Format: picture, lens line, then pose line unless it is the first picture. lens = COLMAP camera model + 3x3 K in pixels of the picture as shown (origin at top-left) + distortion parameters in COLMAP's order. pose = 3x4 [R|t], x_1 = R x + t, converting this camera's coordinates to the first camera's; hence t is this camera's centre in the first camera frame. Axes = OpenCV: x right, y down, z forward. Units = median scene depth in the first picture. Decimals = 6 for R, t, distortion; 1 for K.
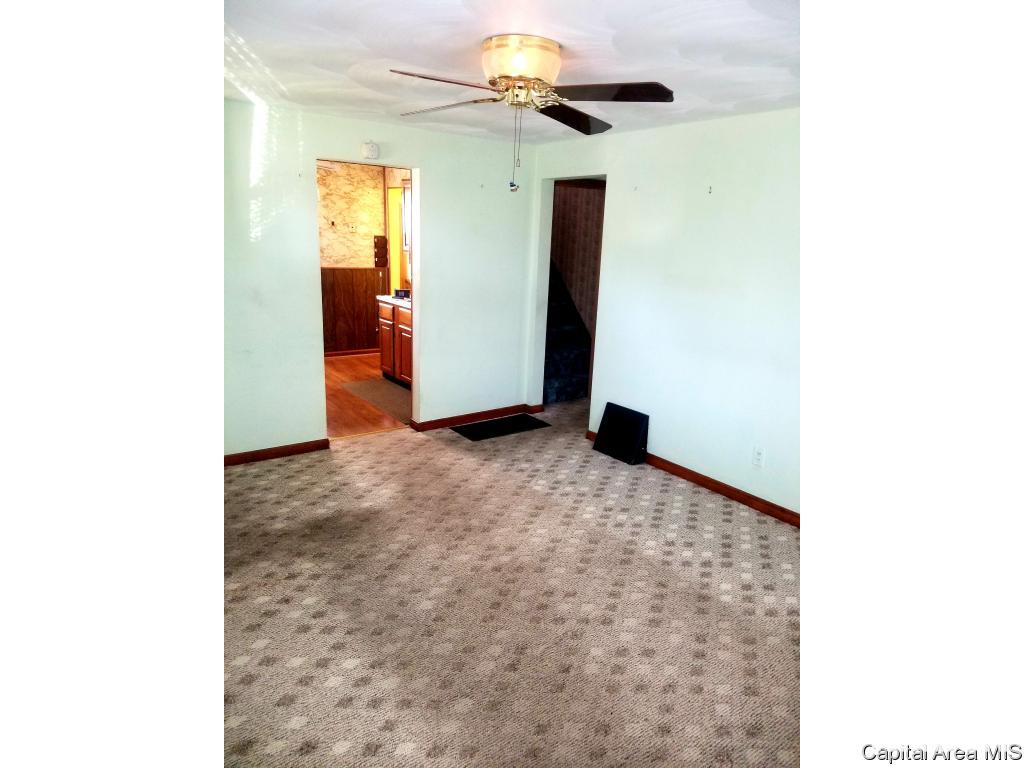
lens RADIAL K [[616.5, 0, 509.4], [0, 616.5, 356.3], [0, 0, 1]] dist [0.076067, -0.143332]
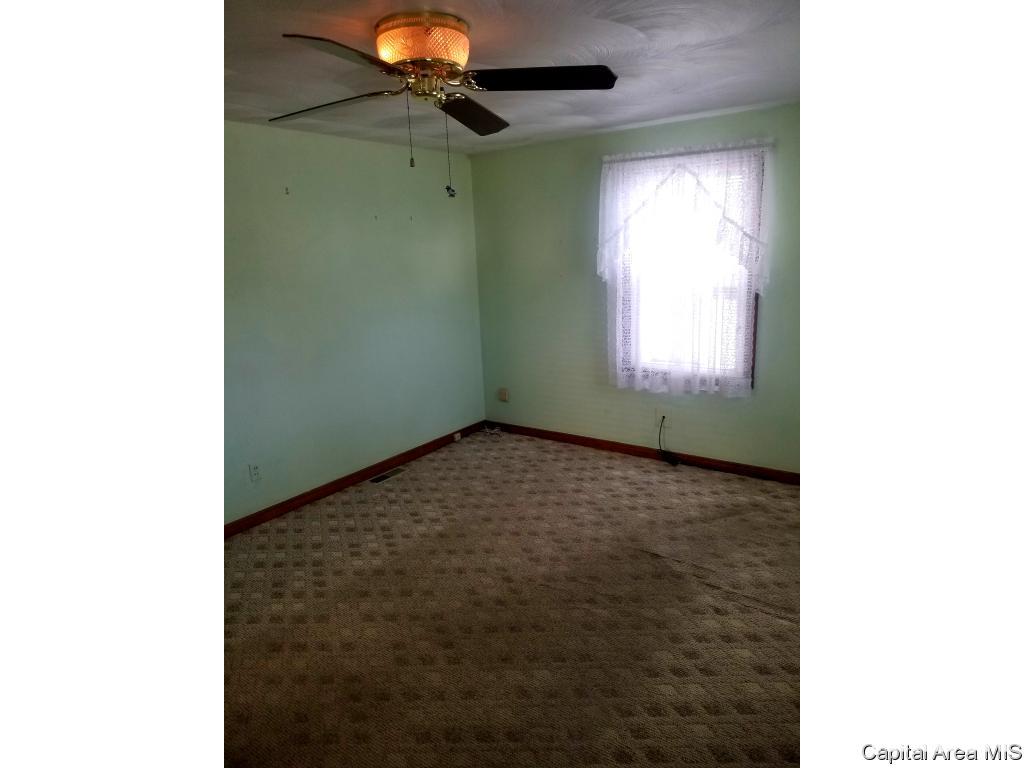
lens RADIAL K [[597.6, 0, 508.7], [0, 597.6, 370.4], [0, 0, 1]] dist [0.054287, -0.085029]
pose [[-0.311598, -0.217443, 0.925000, -0.591411], [0.219560, 0.930646, 0.292732, -0.186152], [-0.924500, 0.294307, -0.242245, 0.827282]]
